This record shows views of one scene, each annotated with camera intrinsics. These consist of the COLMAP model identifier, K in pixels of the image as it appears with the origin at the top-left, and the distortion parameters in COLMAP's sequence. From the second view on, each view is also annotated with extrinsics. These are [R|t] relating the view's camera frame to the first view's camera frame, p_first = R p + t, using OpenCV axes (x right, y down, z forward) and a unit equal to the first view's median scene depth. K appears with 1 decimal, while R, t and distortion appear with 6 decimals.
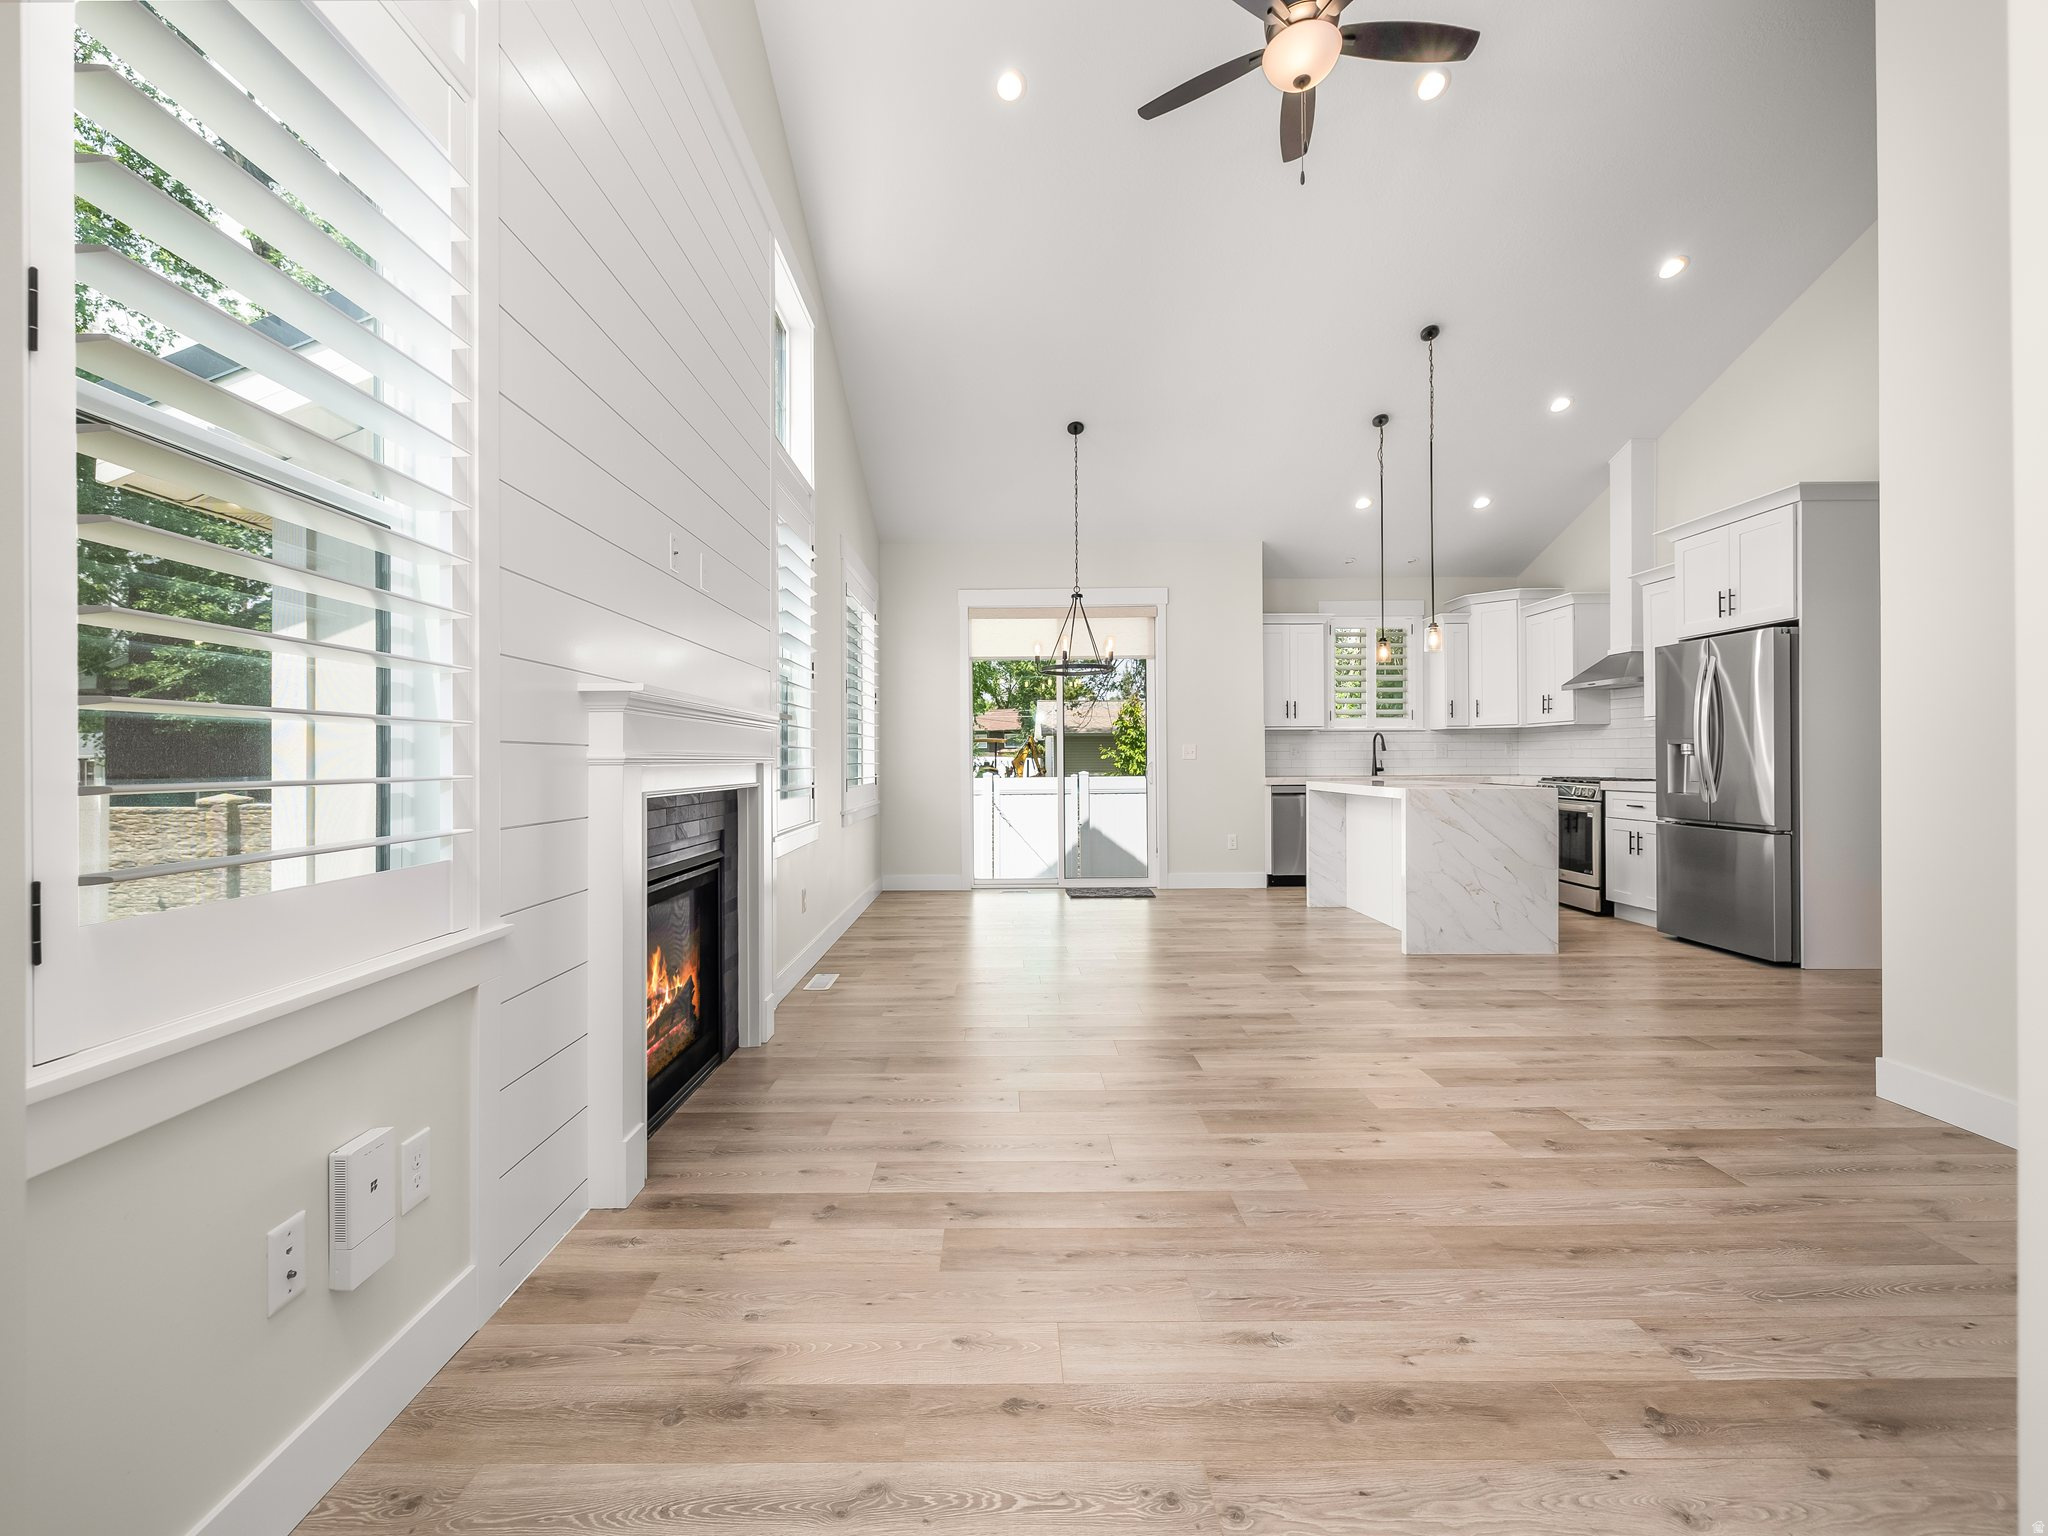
lens RADIAL K [[883.6, 0, 1014.8], [0, 883.6, 755.8], [0, 0, 1]] dist [0.001723, -0.000768]
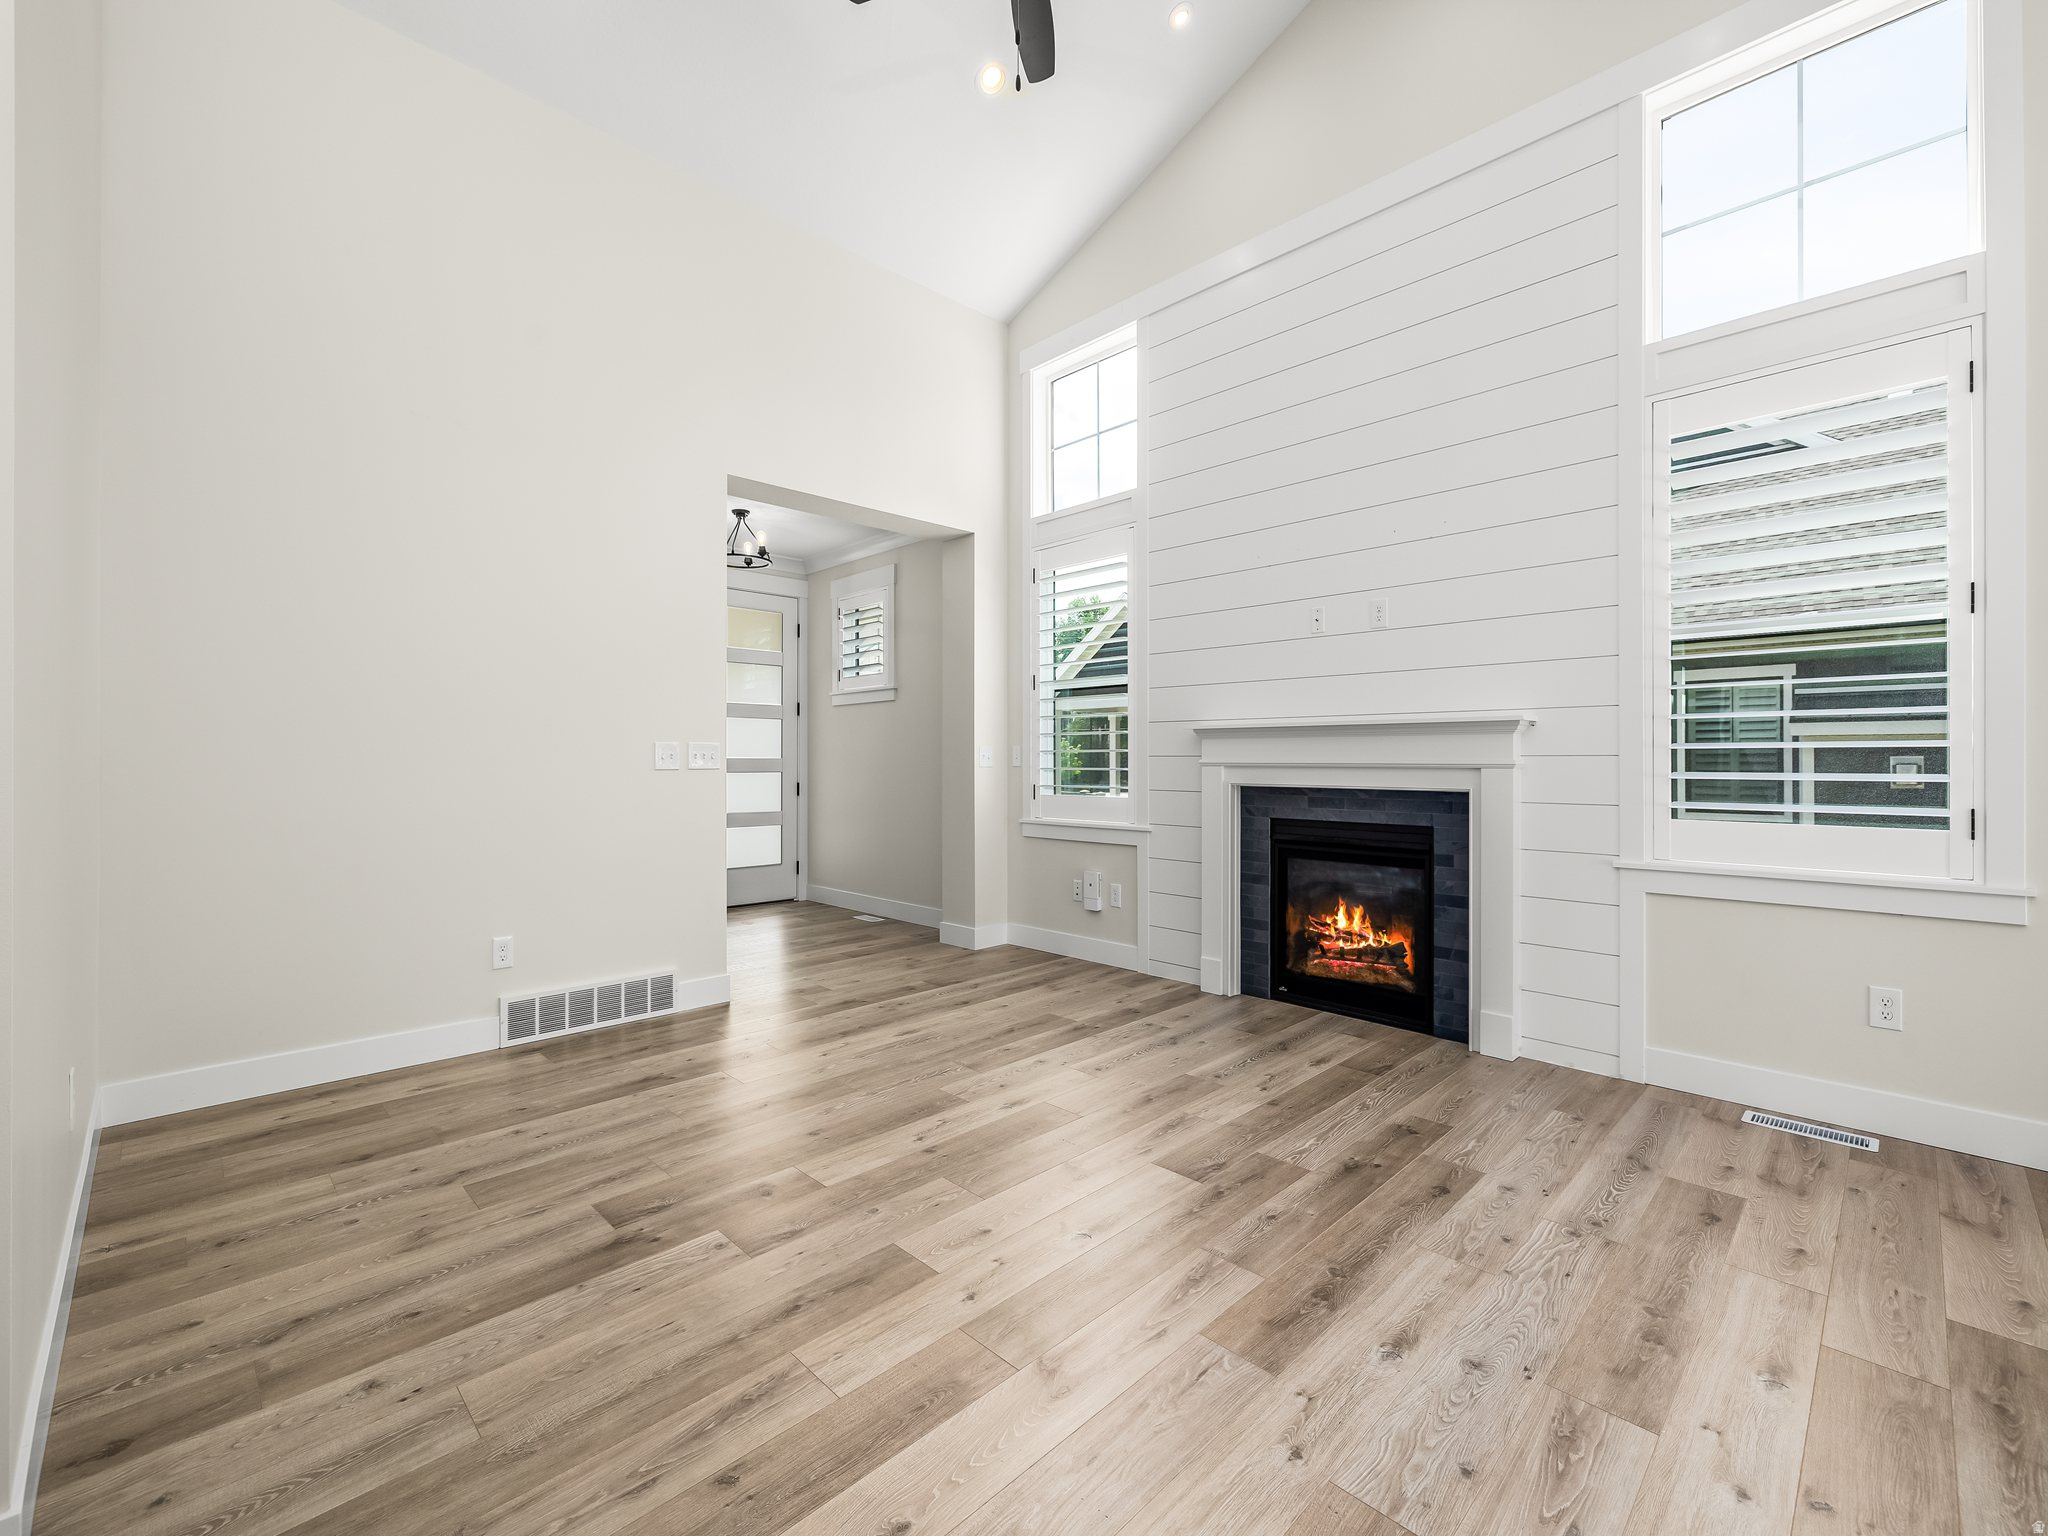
lens RADIAL K [[866.1, 0, 1008.1], [0, 866.1, 762.7], [0, 0, 1]] dist [0.002082, 0.000139]
pose [[-0.731542, 0.005112, -0.681777, 0.433456], [0.004524, 0.999986, 0.002644, -0.003971], [0.681781, -0.001150, -0.731555, 0.766794]]
